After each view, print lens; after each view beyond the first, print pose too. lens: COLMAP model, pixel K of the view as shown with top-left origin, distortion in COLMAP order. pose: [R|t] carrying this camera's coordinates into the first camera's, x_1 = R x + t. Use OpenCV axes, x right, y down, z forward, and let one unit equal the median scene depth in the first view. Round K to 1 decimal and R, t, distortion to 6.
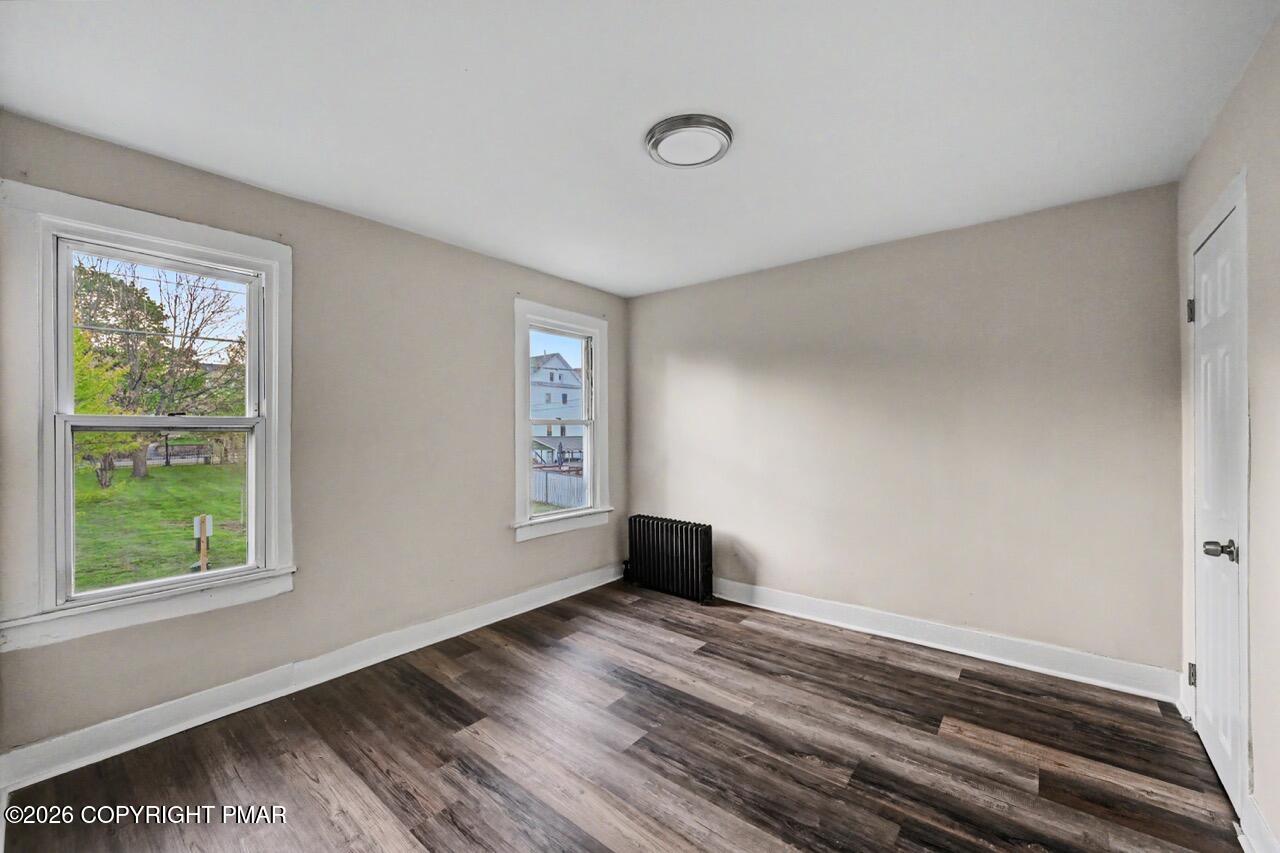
lens RADIAL K [[511.7, 0, 638.3], [0, 511.7, 433.9], [0, 0, 1]] dist [0.000351, 0.000010]
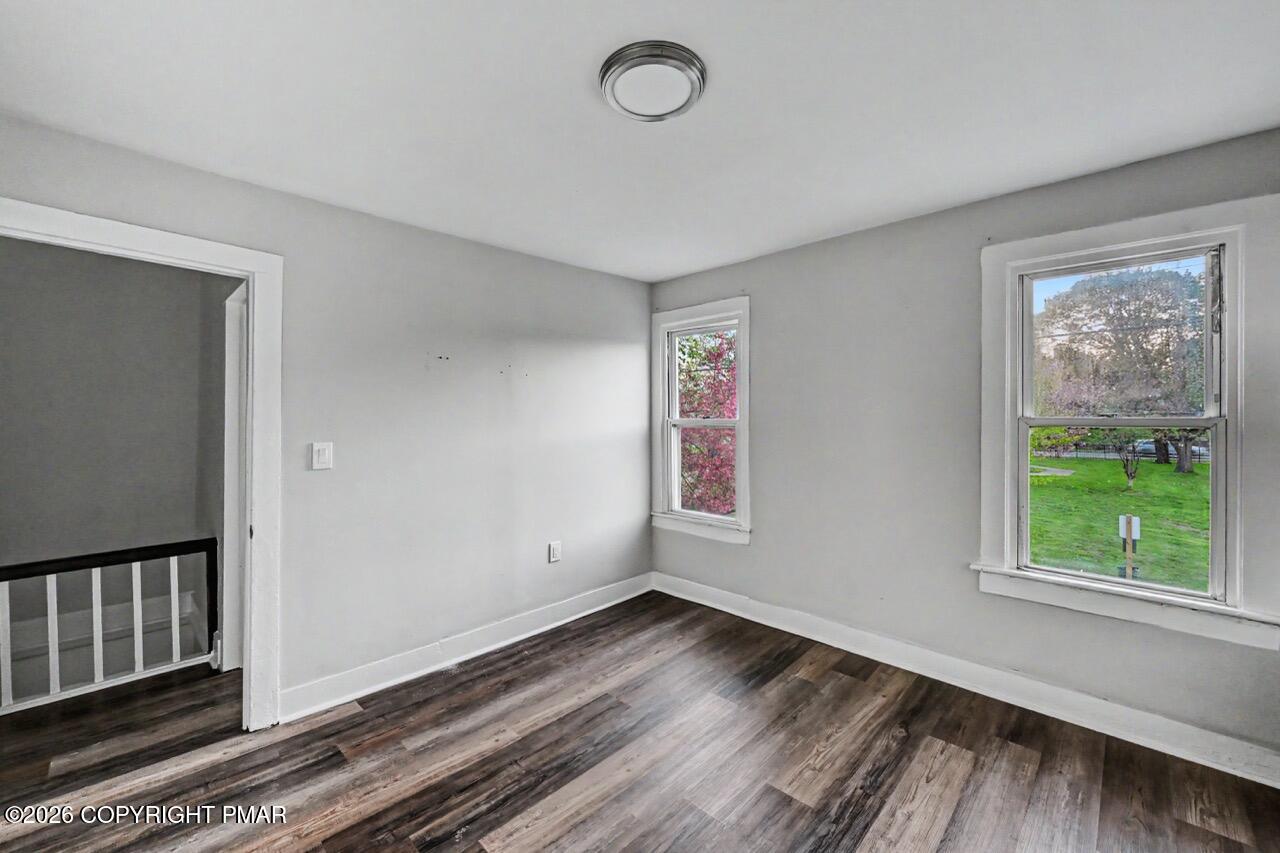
lens RADIAL K [[507.9, 0, 643.9], [0, 507.9, 418.3], [0, 0, 1]] dist [-0.000659, -0.000387]
pose [[-0.086059, -0.000465, -0.996290, 0.549443], [-0.015529, 0.999879, 0.000875, -0.023656], [0.996169, 0.015547, -0.086055, 0.643413]]
